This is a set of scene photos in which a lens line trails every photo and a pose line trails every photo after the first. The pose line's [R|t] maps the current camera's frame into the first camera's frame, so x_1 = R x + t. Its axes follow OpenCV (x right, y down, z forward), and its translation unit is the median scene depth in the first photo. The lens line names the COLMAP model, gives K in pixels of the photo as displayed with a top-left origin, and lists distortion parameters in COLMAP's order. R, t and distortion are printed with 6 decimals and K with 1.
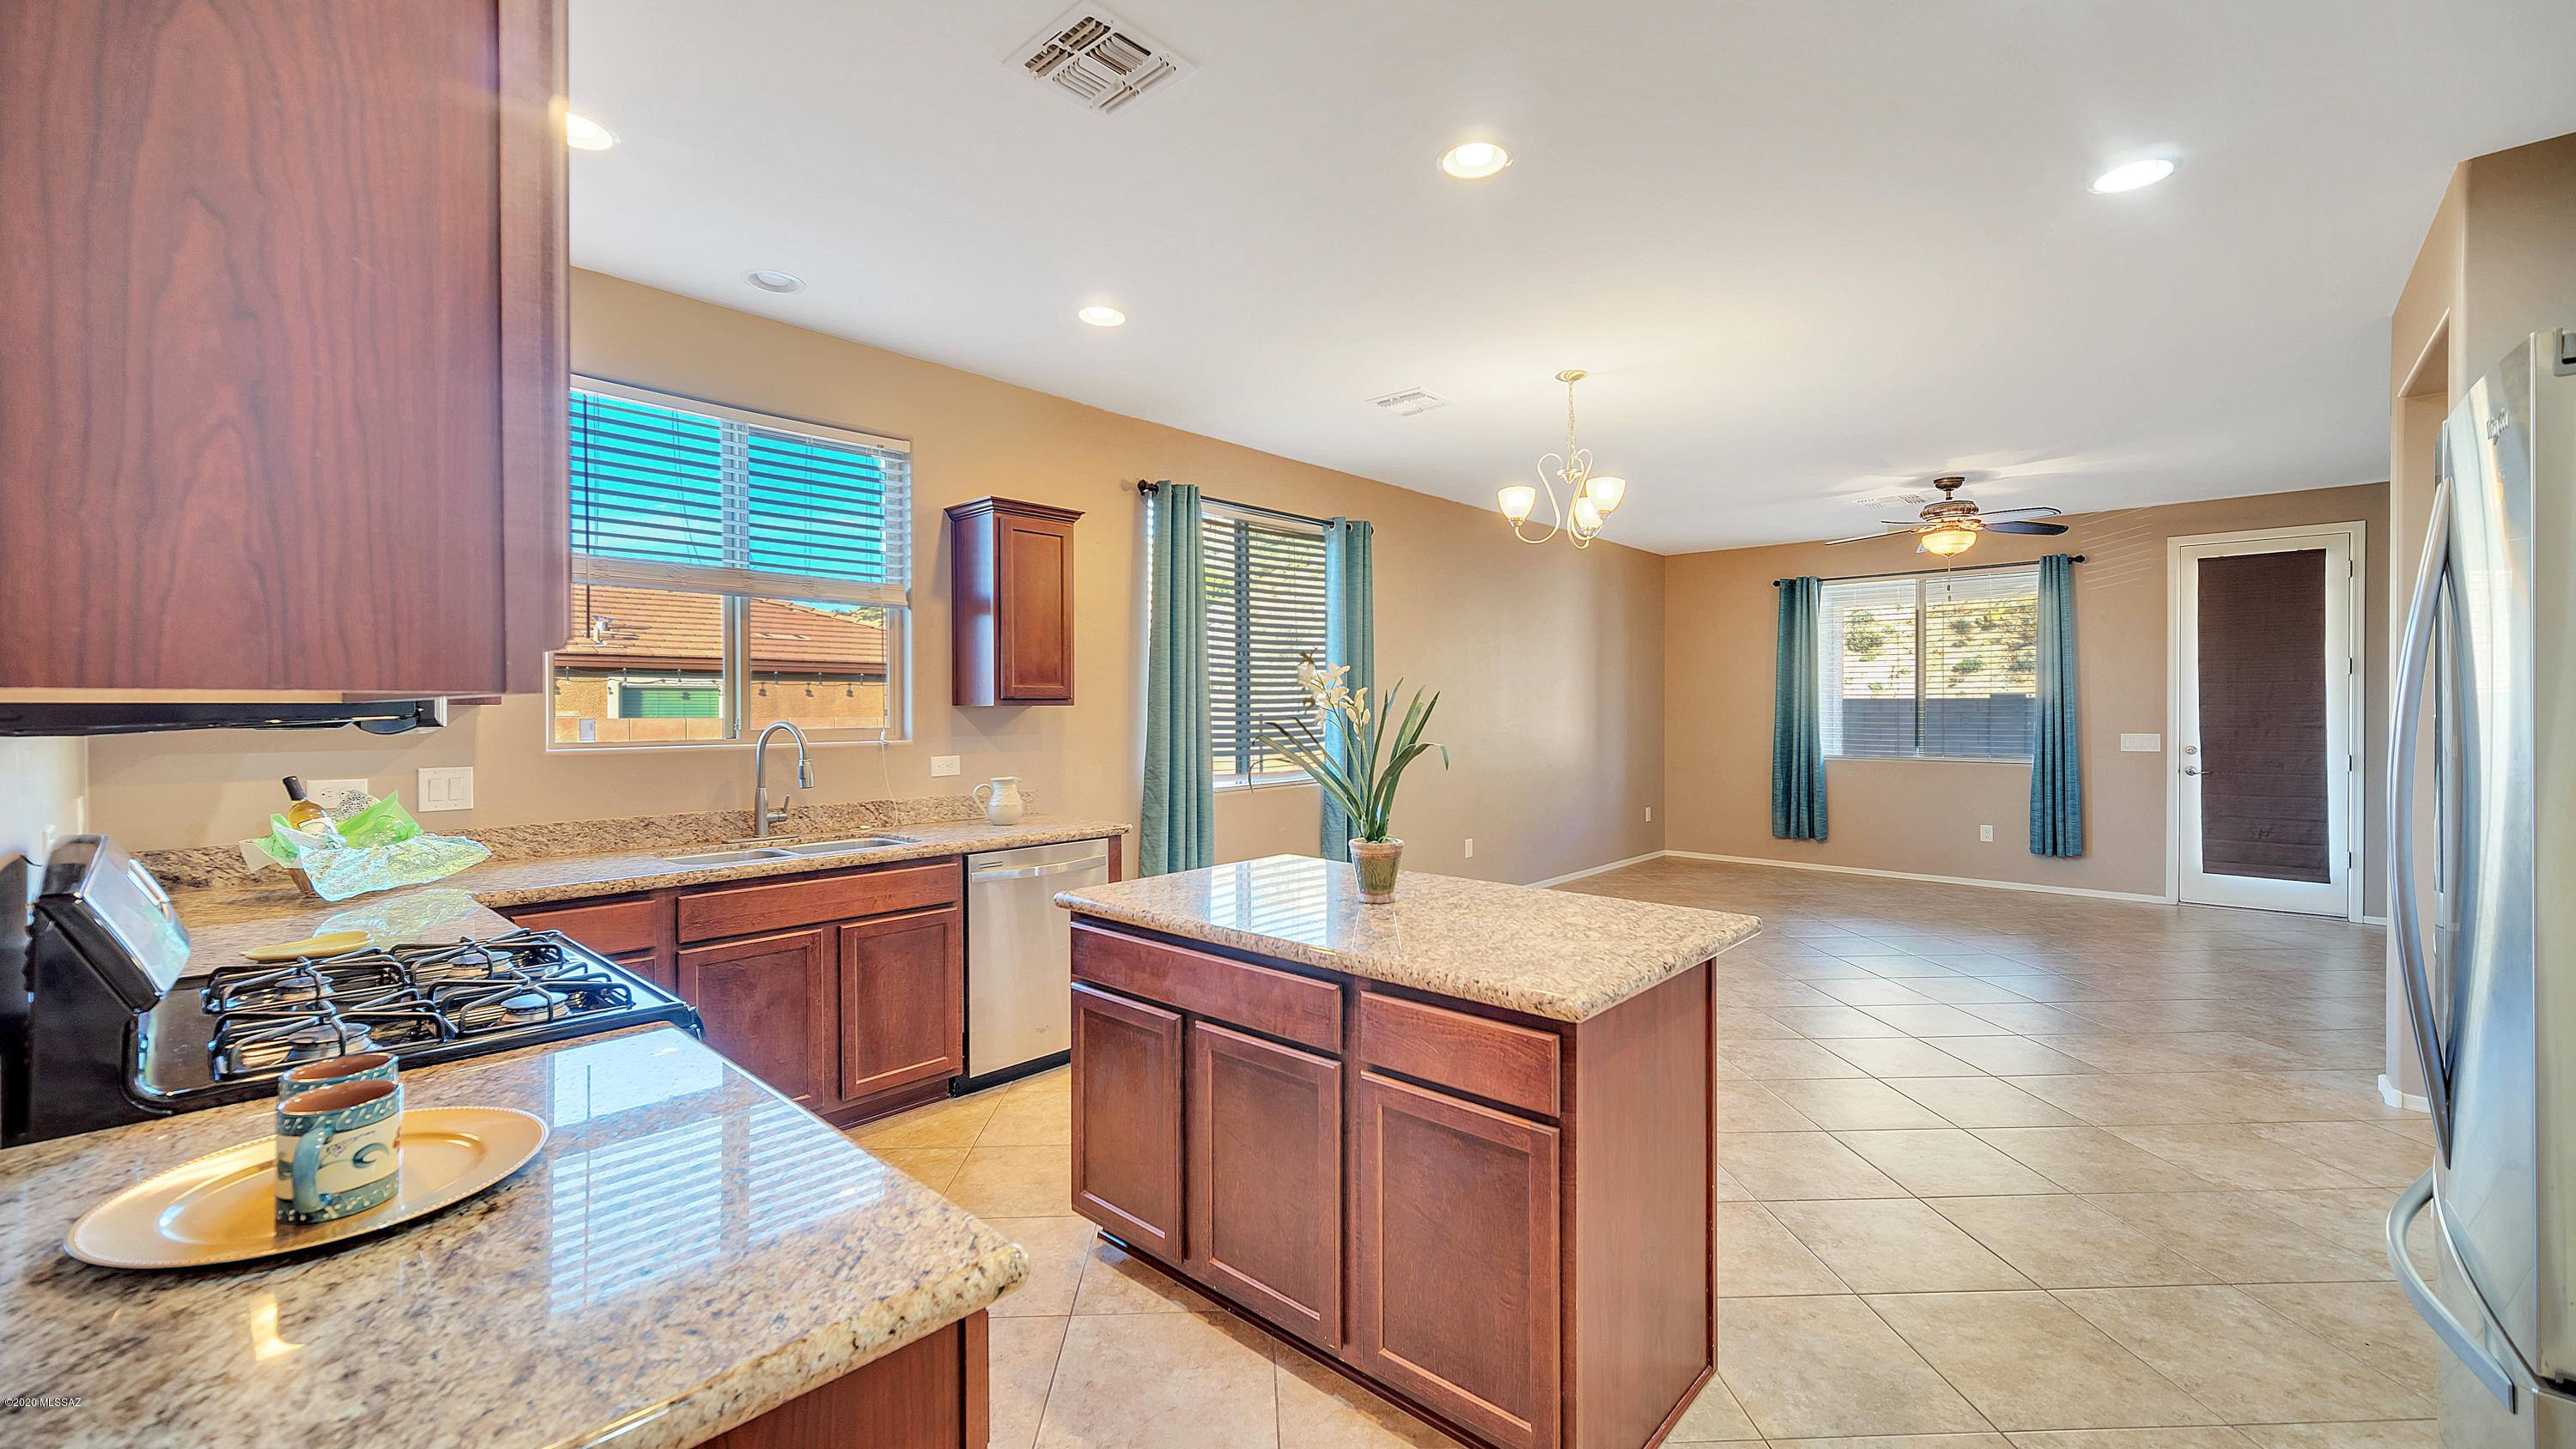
lens RADIAL K [[1032.0, 0, 1279.2], [0, 1032.0, 716.3], [0, 0, 1]] dist [0.002013, -0.000782]
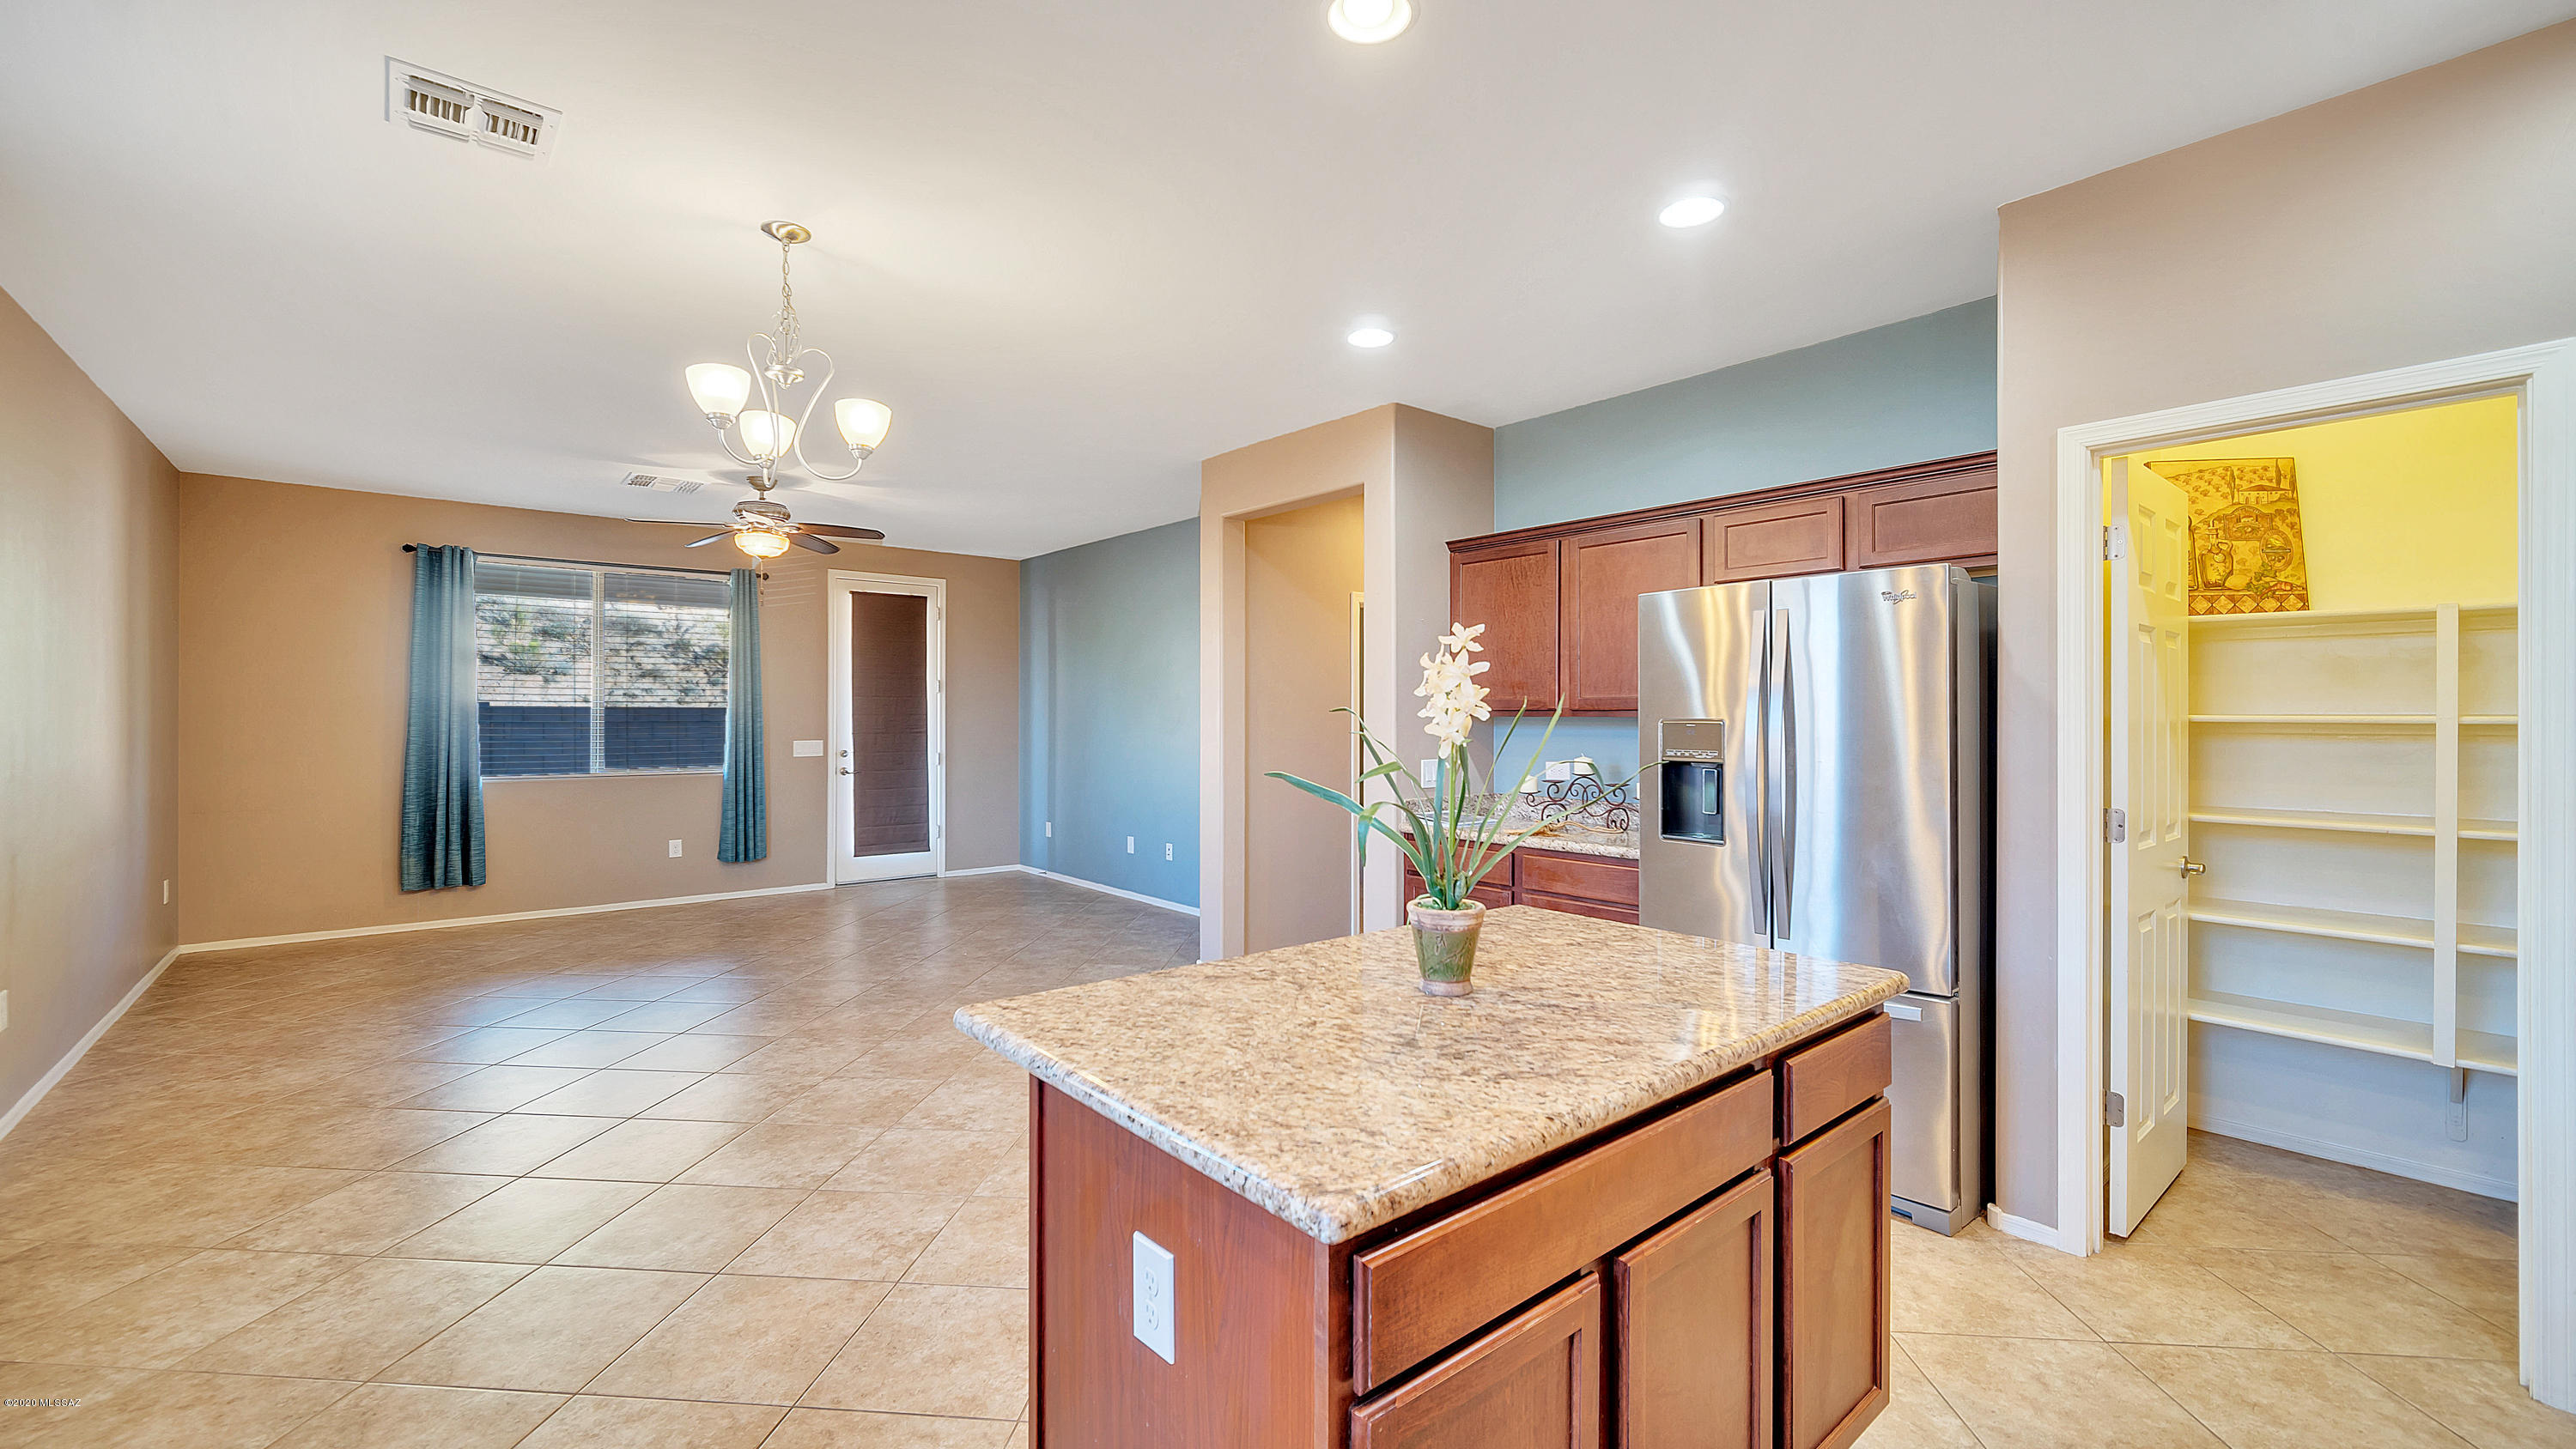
lens RADIAL K [[1032.0, 0, 1299.9], [0, 1032.0, 715.2], [0, 0, 1]] dist [0.002013, -0.000782]
pose [[0.121898, 0.003793, 0.992535, -0.213323], [0.006474, 0.999968, -0.004616, -0.001949], [-0.992521, 0.006988, 0.121870, 0.346083]]
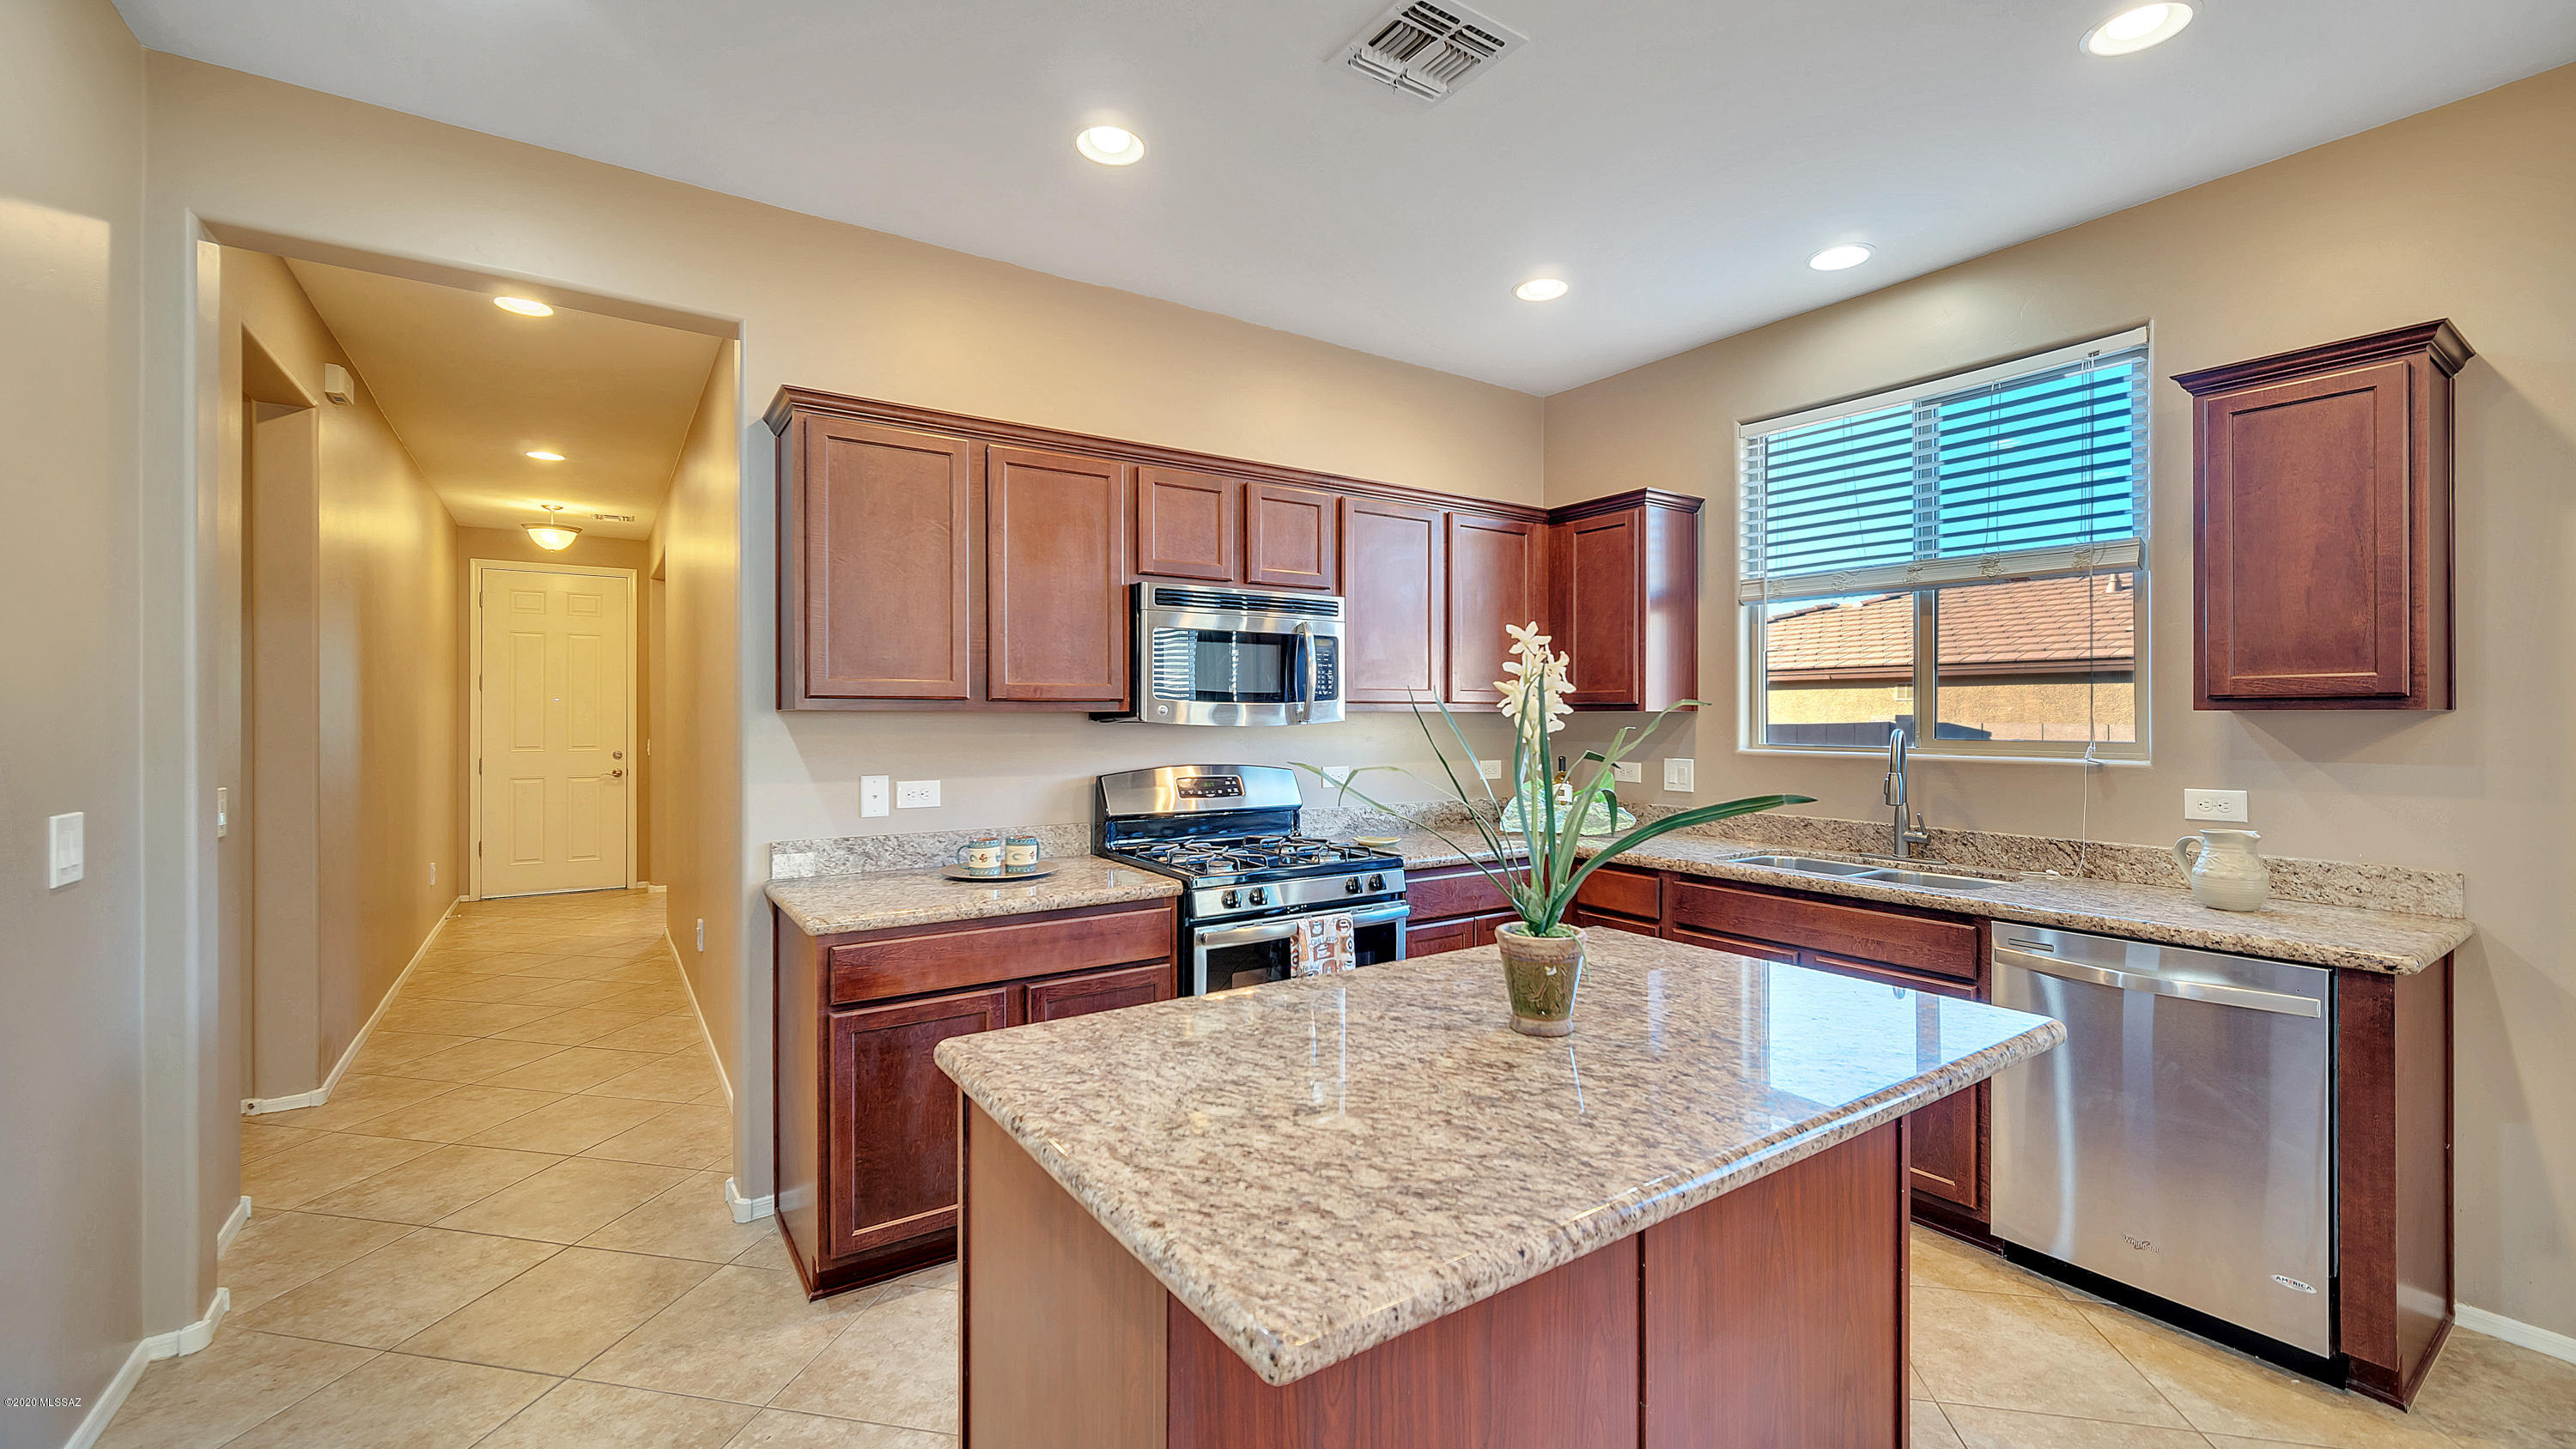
lens RADIAL K [[1032.0, 0, 1263.1], [0, 1032.0, 712.1], [0, 0, 1]] dist [0.002013, -0.000782]
pose [[-0.250732, -0.002510, -0.968053, 0.255903], [-0.007951, 0.999968, -0.000533, -0.002443], [0.968024, 0.007563, -0.250744, 0.342424]]
